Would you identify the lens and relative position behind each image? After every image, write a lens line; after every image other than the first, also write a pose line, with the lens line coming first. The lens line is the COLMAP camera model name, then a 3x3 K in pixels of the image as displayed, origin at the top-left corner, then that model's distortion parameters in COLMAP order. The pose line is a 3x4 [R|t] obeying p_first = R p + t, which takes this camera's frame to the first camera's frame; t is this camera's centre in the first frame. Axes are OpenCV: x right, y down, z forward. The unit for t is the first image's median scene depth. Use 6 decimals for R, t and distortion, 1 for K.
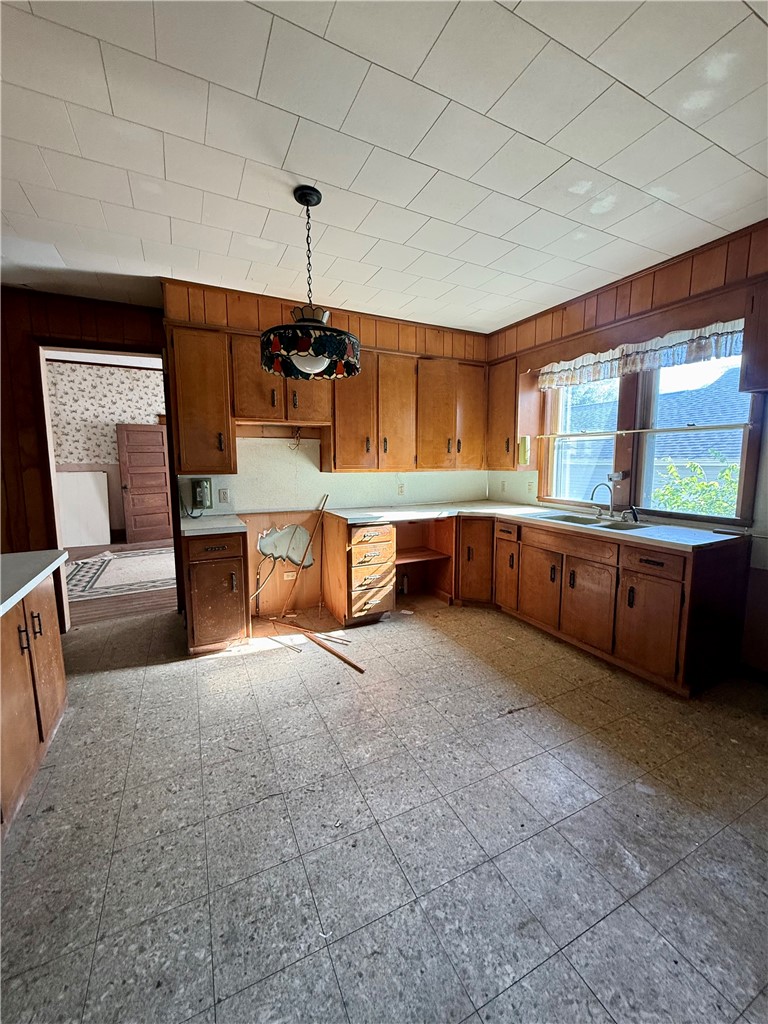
lens RADIAL K [[405.1, 0, 386.0], [0, 405.1, 510.9], [0, 0, 1]] dist [-0.000533, -0.001001]
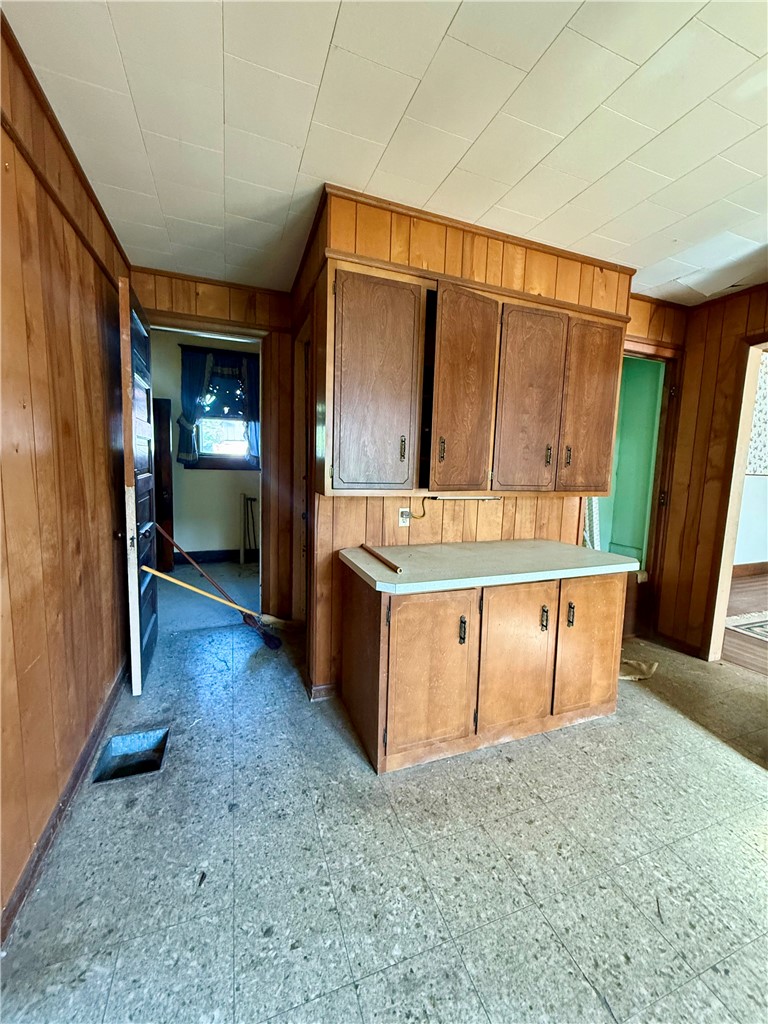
lens RADIAL K [[405.1, 0, 384.8], [0, 405.1, 510.7], [0, 0, 1]] dist [-0.000533, -0.001001]
pose [[-0.102473, 0.106944, -0.988970, 0.196316], [-0.149680, 0.981227, 0.121616, -0.044606], [0.983410, 0.160491, -0.084542, 0.408437]]
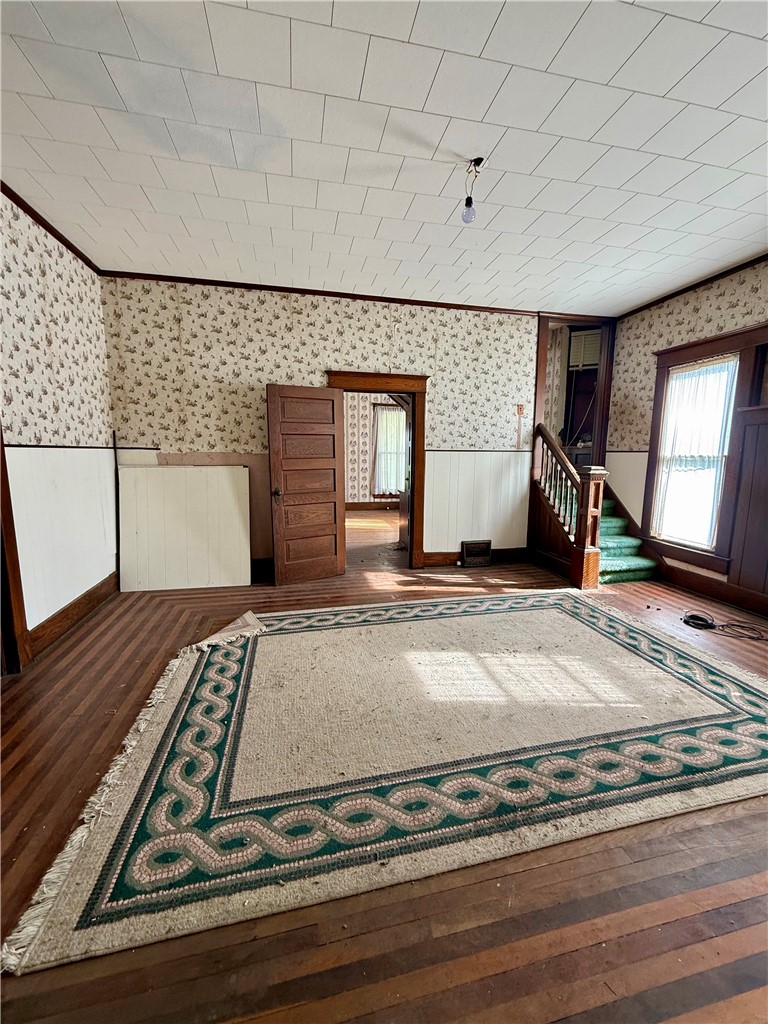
lens RADIAL K [[405.1, 0, 384.4], [0, 405.1, 508.5], [0, 0, 1]] dist [-0.000533, -0.001001]
pose [[0.969610, 0.042056, -0.241013, -0.464391], [-0.037239, 0.999006, 0.024509, -0.075006], [0.241804, -0.014789, 0.970212, 0.619661]]
